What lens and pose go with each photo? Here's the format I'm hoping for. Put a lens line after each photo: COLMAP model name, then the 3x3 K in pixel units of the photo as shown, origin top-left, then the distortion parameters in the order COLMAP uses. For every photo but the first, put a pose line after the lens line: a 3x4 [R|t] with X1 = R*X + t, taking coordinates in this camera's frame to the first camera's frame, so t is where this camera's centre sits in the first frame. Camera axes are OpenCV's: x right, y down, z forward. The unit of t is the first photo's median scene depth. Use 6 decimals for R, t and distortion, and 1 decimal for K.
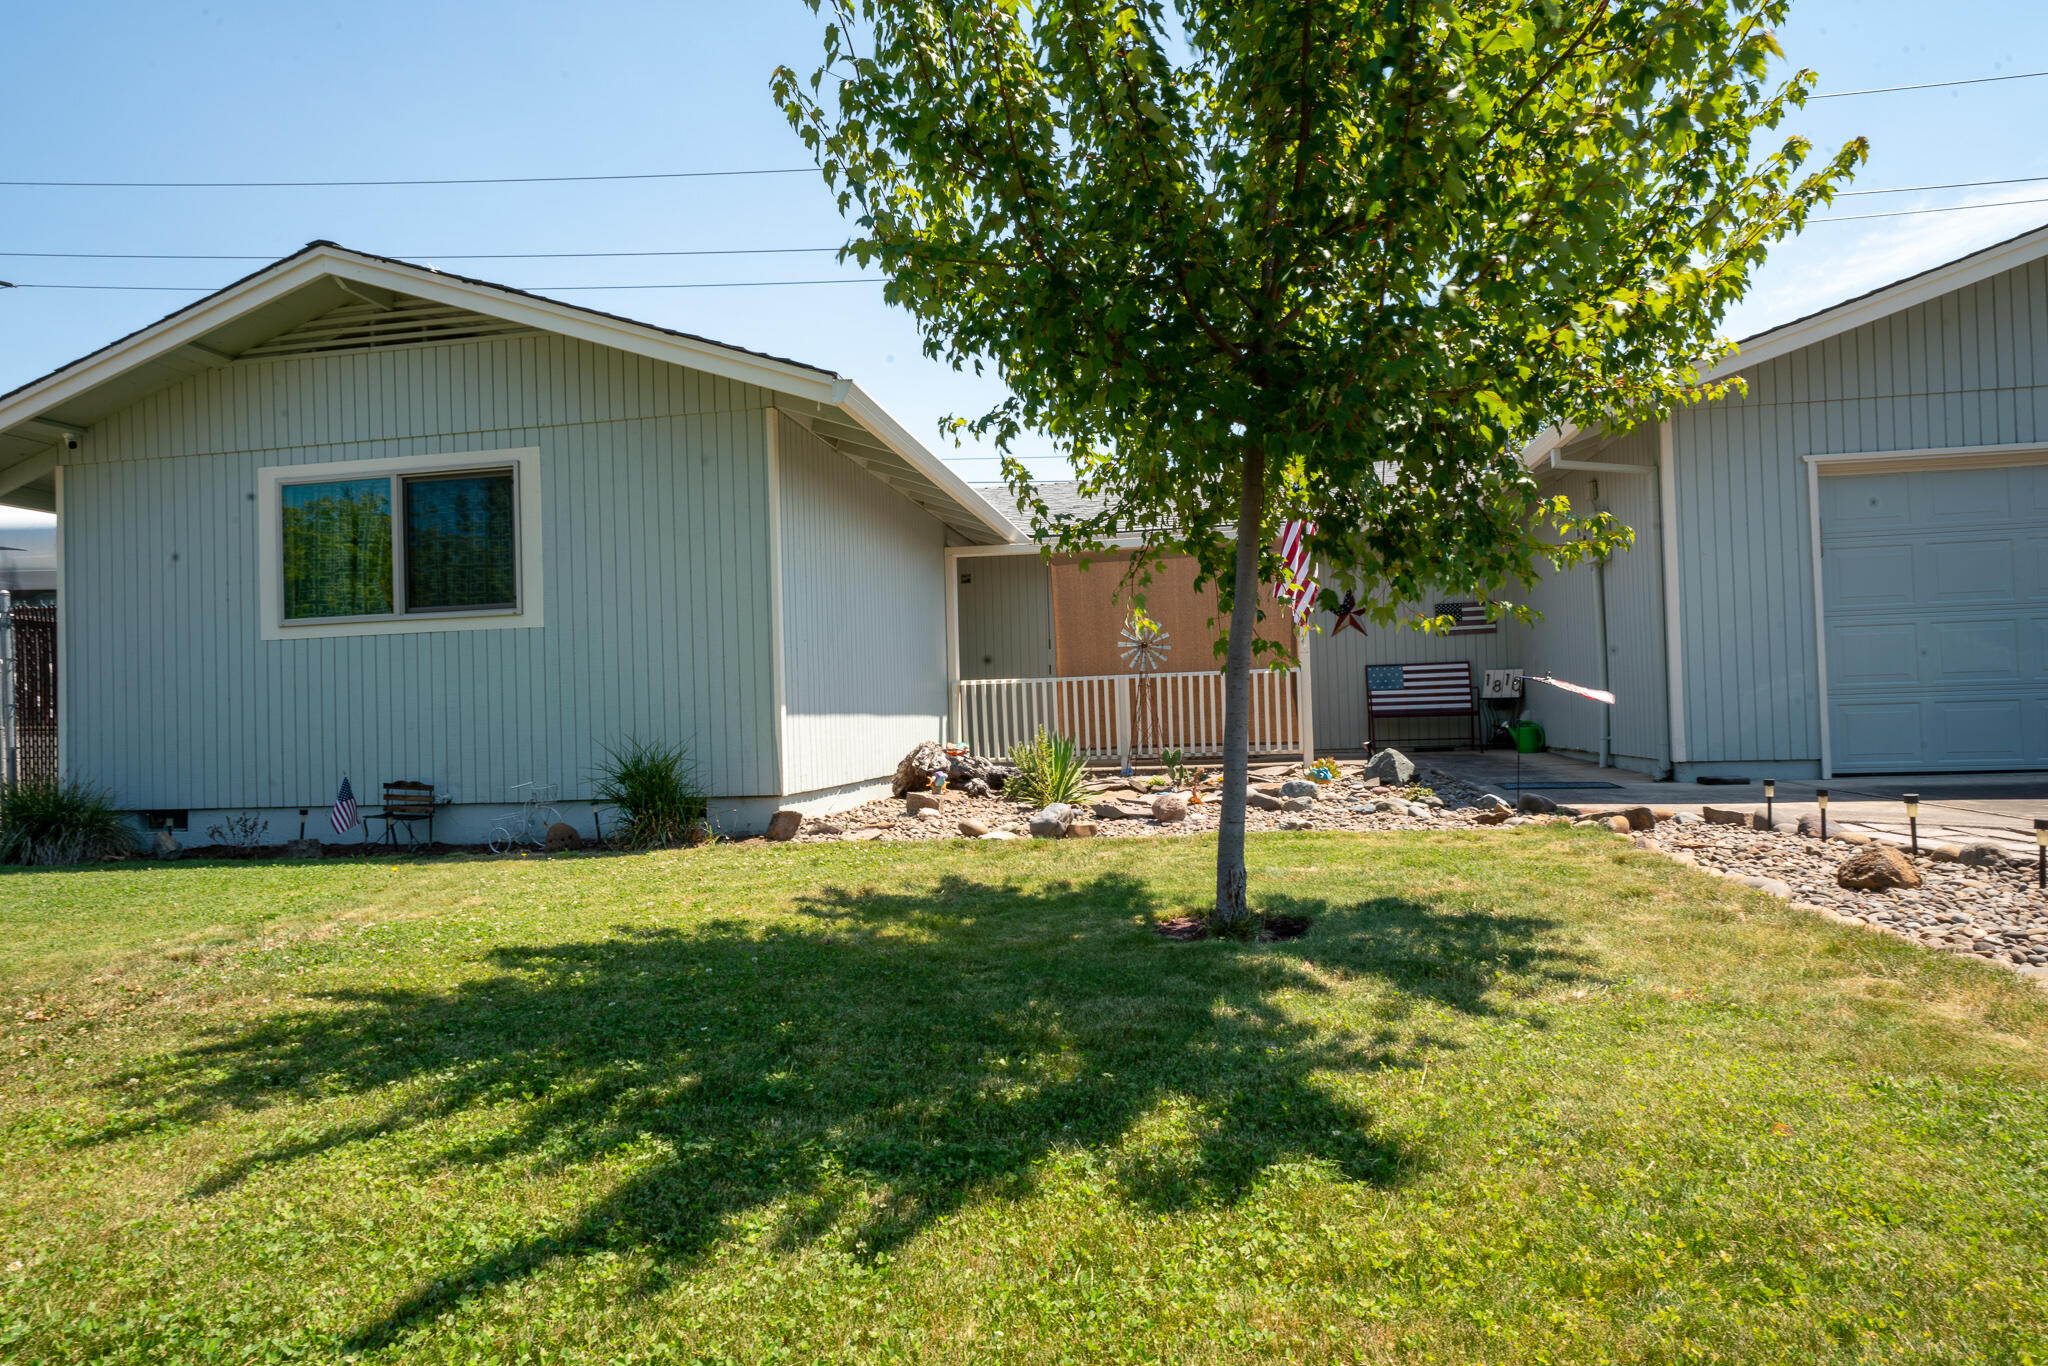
lens RADIAL K [[1176.3, 0, 1019.5], [0, 1176.3, 685.0], [0, 0, 1]] dist [0.000970, 0.001369]
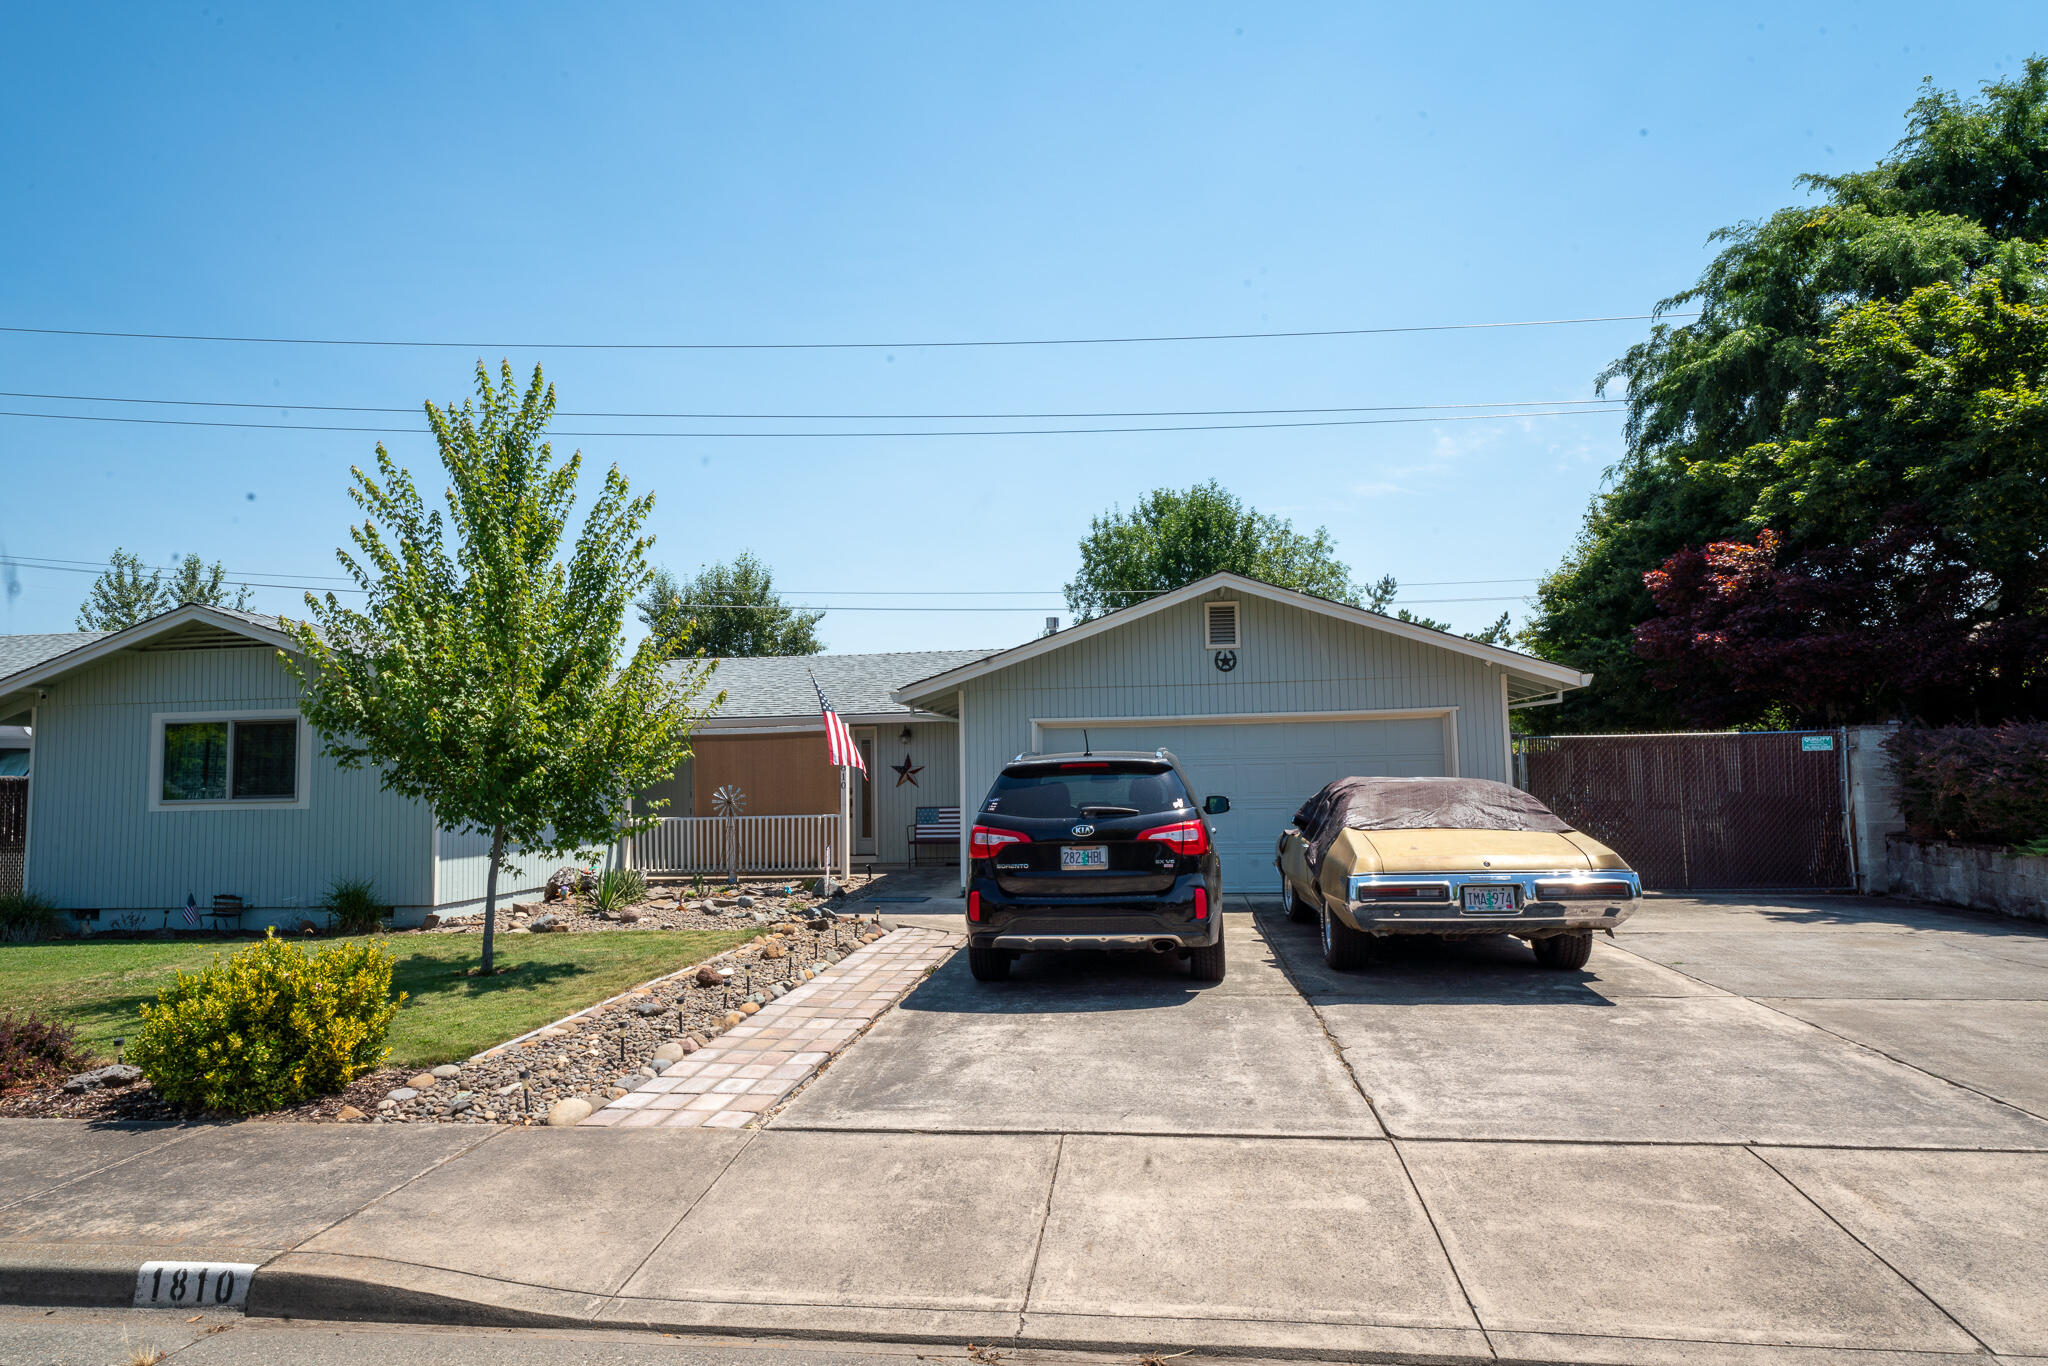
lens RADIAL K [[1176.3, 0, 1028.3], [0, 1176.3, 682.9], [0, 0, 1]] dist [0.000970, 0.001369]
pose [[0.998892, 0.016185, 0.044181, 0.602603], [-0.013658, 0.998287, -0.056893, -0.152194], [-0.045026, 0.056227, 0.997402, -0.844781]]
